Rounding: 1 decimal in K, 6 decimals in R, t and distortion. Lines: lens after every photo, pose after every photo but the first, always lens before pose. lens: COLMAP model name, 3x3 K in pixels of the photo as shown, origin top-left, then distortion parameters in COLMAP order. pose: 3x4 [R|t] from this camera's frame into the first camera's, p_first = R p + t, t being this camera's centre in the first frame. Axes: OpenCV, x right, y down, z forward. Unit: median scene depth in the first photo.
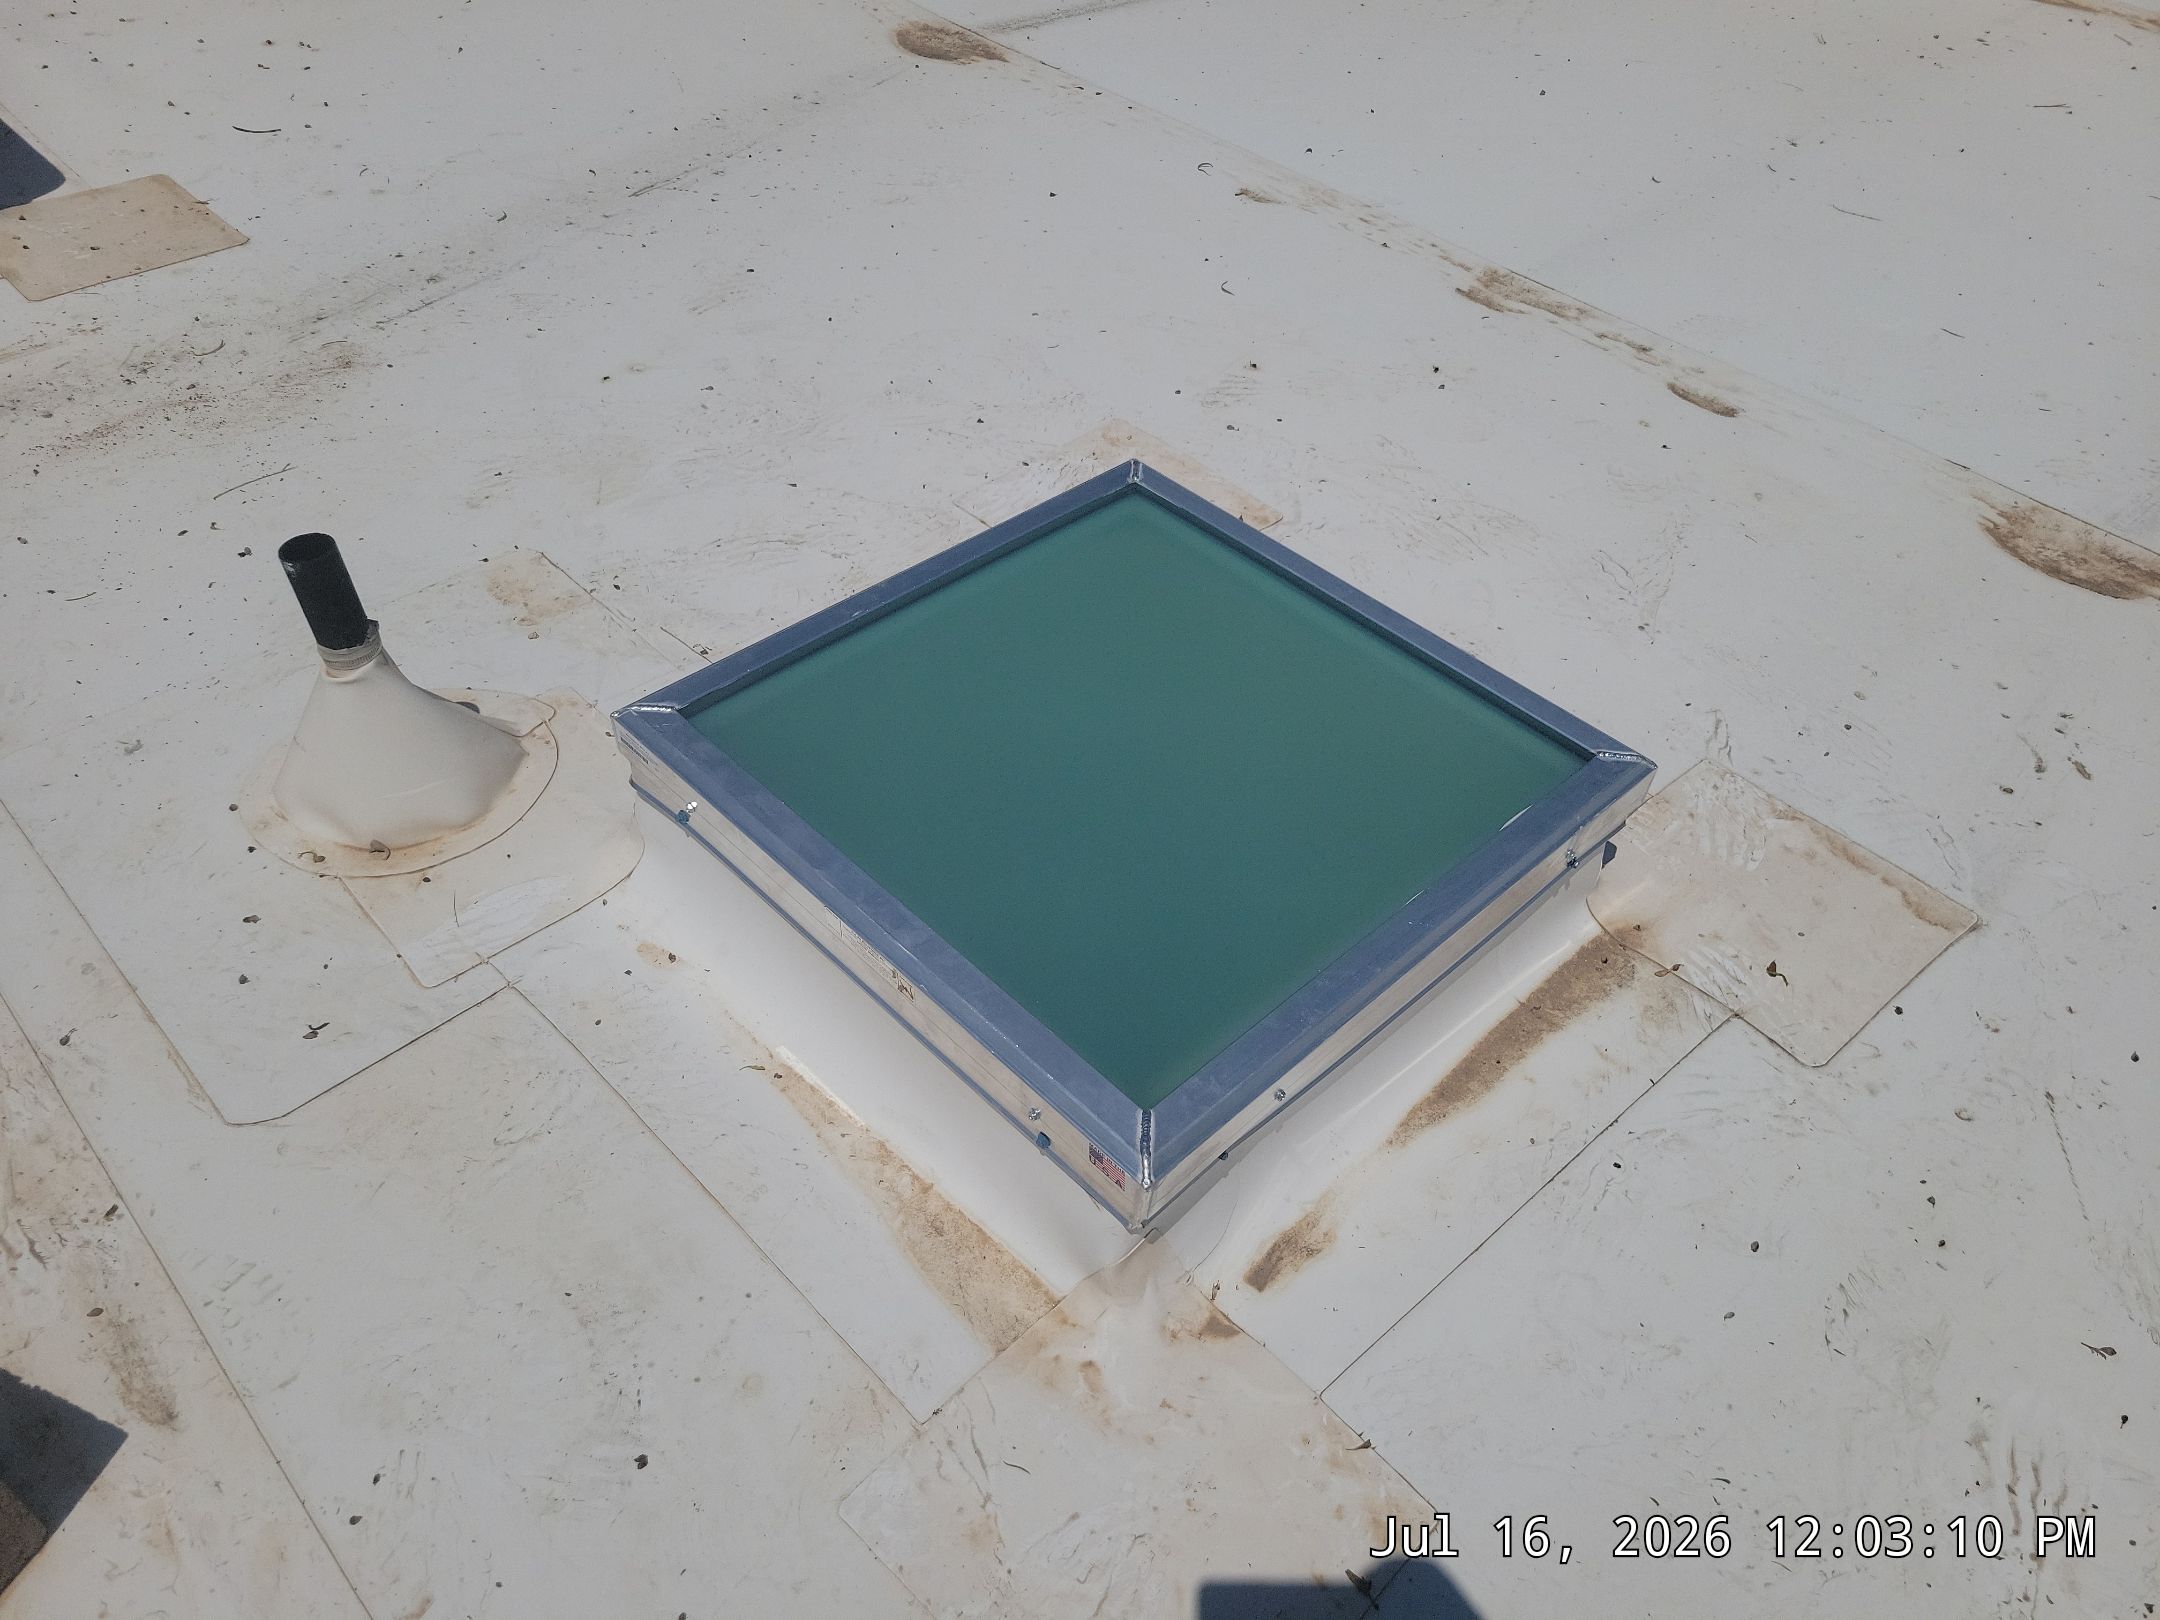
lens RADIAL K [[1627.8, 0, 1102.3], [0, 1627.8, 815.4], [0, 0, 1]] dist [0.060092, -0.037377]
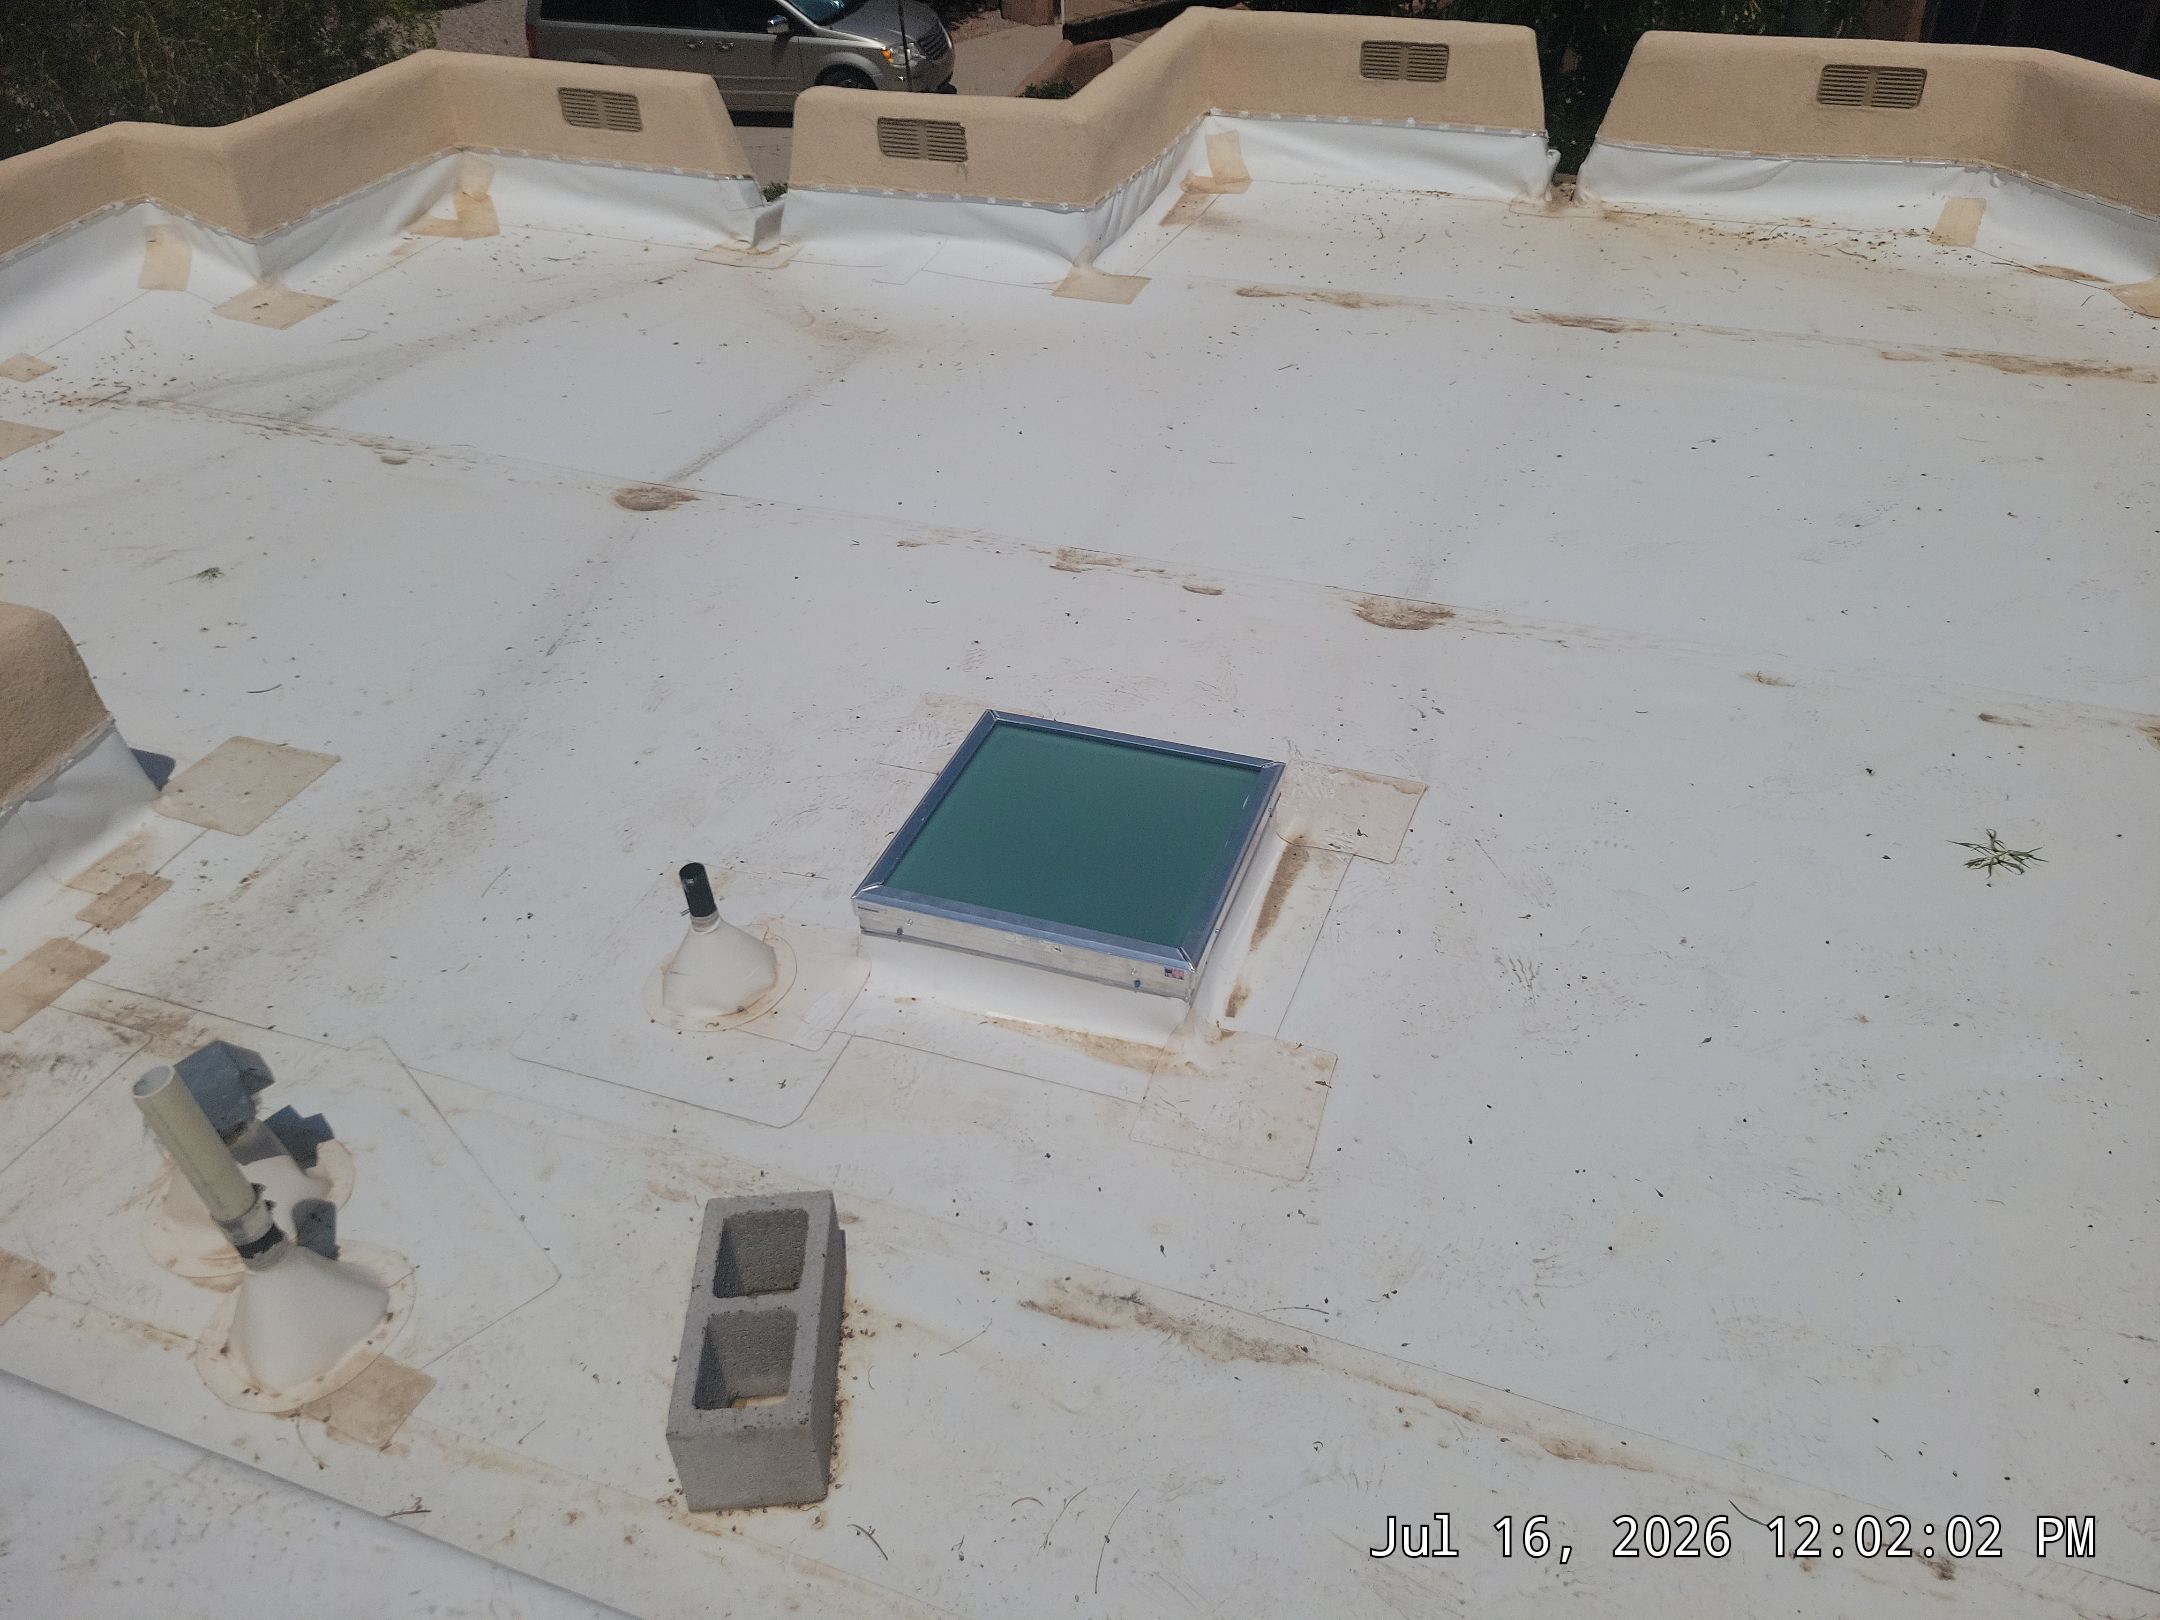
lens RADIAL K [[1627.8, 0, 1108.0], [0, 1627.8, 799.3], [0, 0, 1]] dist [0.060092, -0.037377]
pose [[0.891996, -0.322825, 0.316428, -0.545919], [0.357591, 0.932134, -0.057056, 0.050535], [-0.276534, 0.164046, 0.946899, -0.950026]]
